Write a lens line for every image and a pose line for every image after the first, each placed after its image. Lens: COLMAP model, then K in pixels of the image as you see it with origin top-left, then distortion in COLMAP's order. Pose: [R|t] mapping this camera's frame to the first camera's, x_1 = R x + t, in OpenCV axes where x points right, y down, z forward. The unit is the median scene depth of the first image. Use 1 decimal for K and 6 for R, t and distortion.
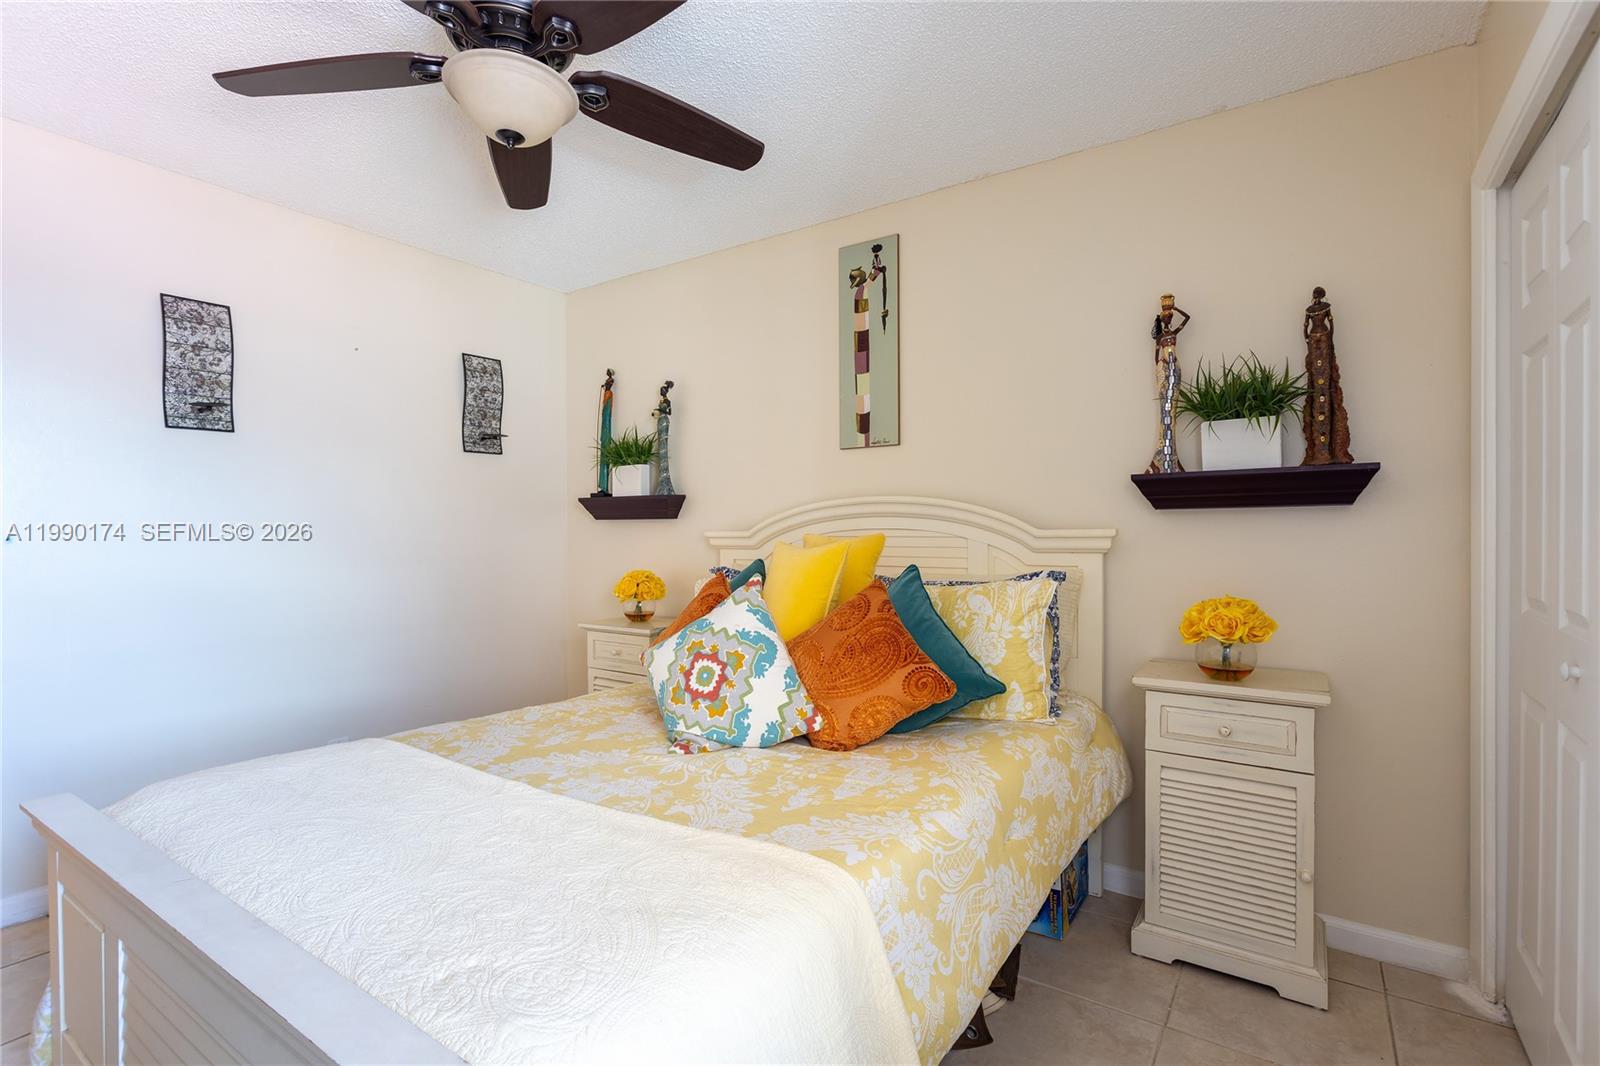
lens RADIAL K [[760.9, 0, 798.1], [0, 760.9, 529.9], [0, 0, 1]] dist [-0.001313, -0.000406]
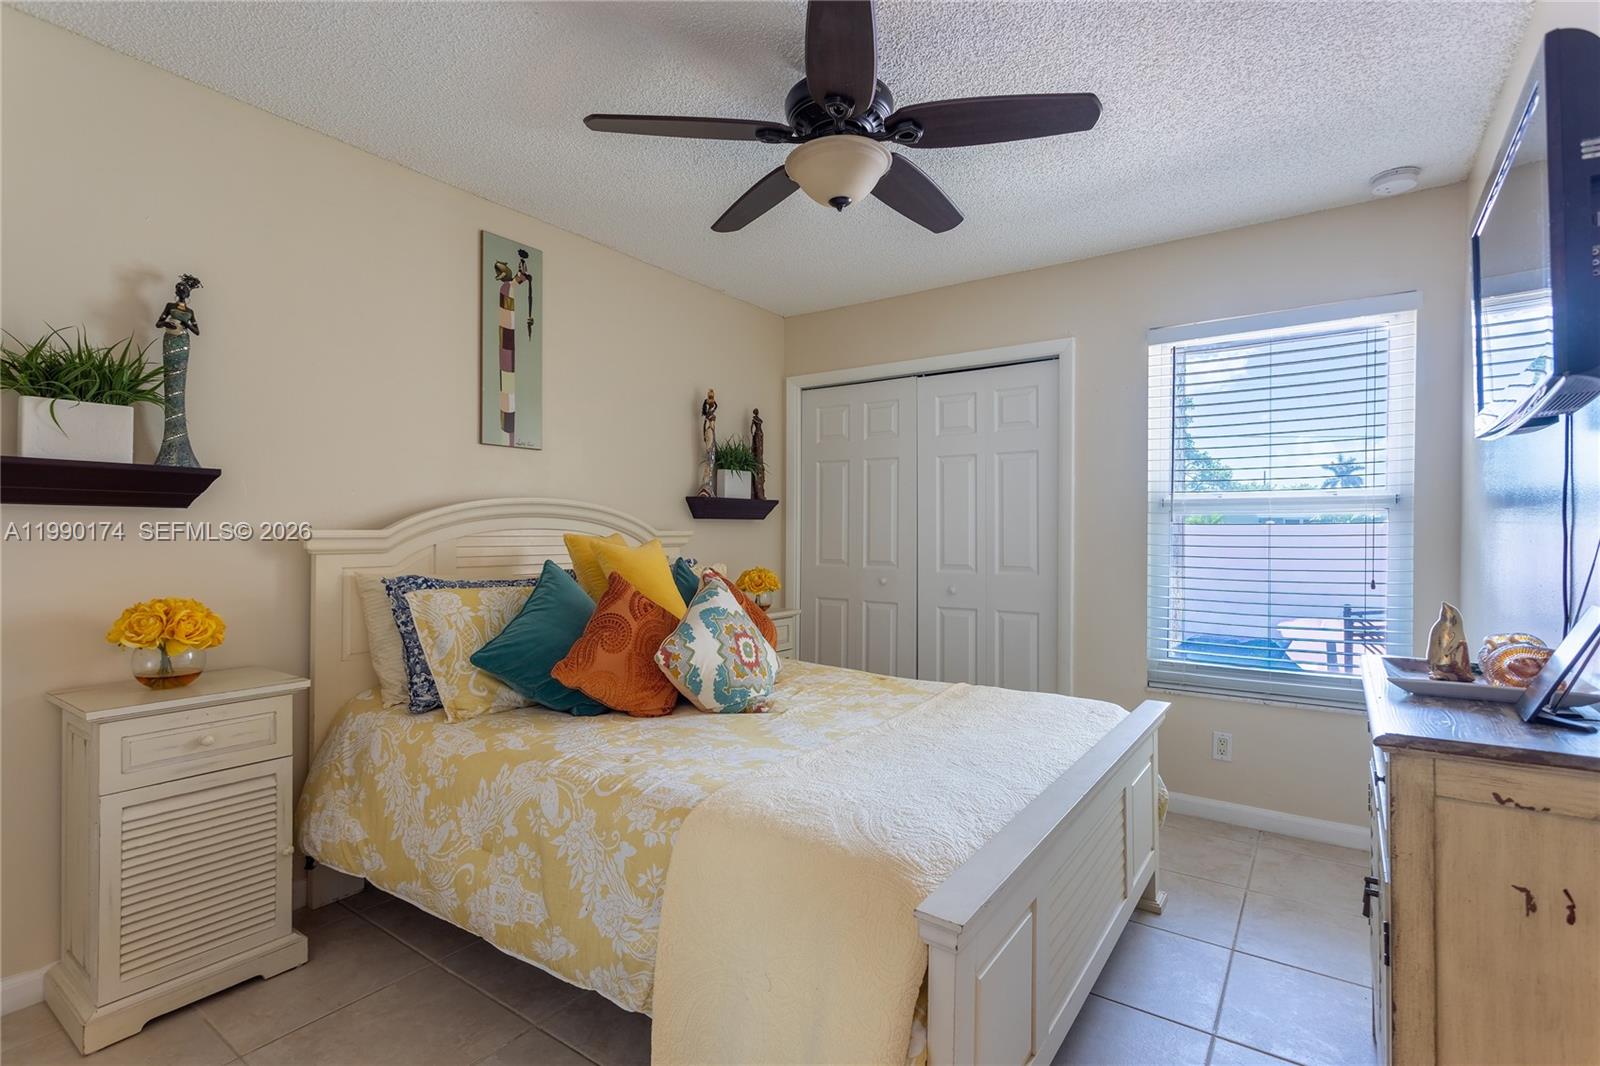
lens RADIAL K [[760.9, 0, 799.1], [0, 760.9, 534.5], [0, 0, 1]] dist [-0.001313, -0.000406]
pose [[0.001881, -0.000217, 0.999998, -0.908389], [-0.006032, 0.999982, 0.000229, 0.004189], [-0.999980, -0.006033, 0.001880, 0.619562]]
